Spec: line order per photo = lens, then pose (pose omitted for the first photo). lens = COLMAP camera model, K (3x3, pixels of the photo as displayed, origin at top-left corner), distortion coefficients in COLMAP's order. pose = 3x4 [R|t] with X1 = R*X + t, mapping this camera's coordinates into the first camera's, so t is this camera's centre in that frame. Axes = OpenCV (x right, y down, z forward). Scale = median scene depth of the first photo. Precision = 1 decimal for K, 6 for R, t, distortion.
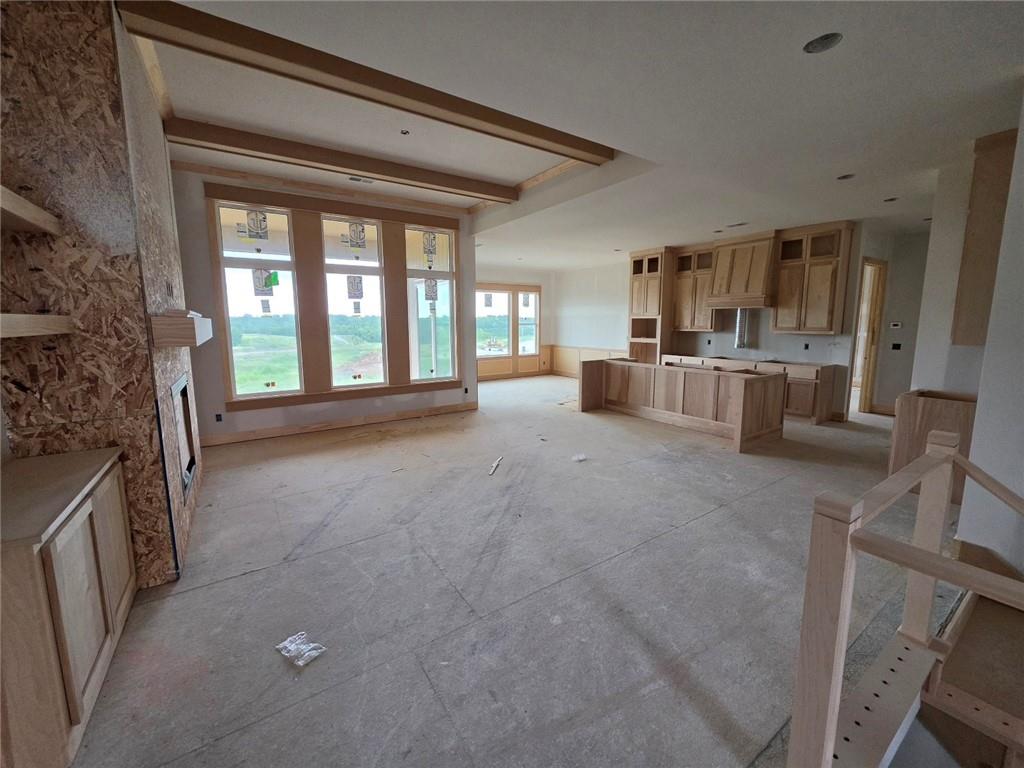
lens RADIAL K [[415.2, 0, 513.1], [0, 415.2, 380.4], [0, 0, 1]] dist [-0.004528, 0.001409]
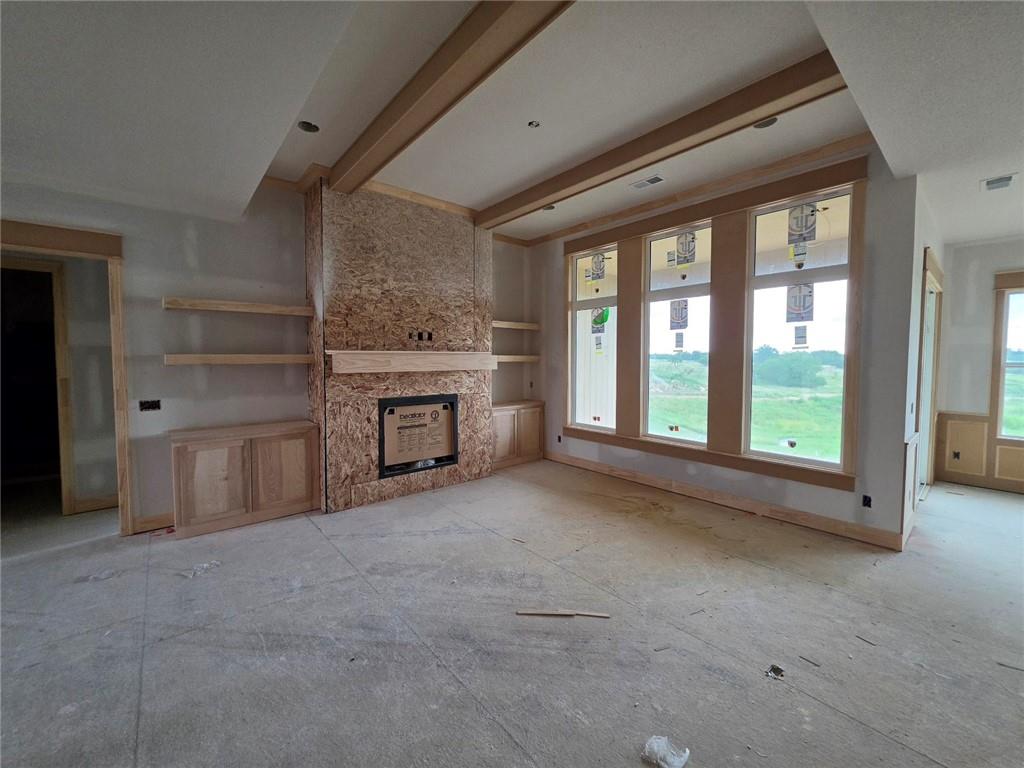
lens RADIAL K [[415.2, 0, 519.3], [0, 415.2, 378.2], [0, 0, 1]] dist [-0.004528, 0.001409]
pose [[0.111352, 0.054601, -0.992280, 0.415311], [-0.140457, 0.989331, 0.038677, -0.105069], [0.983805, 0.135065, 0.117833, 0.705409]]
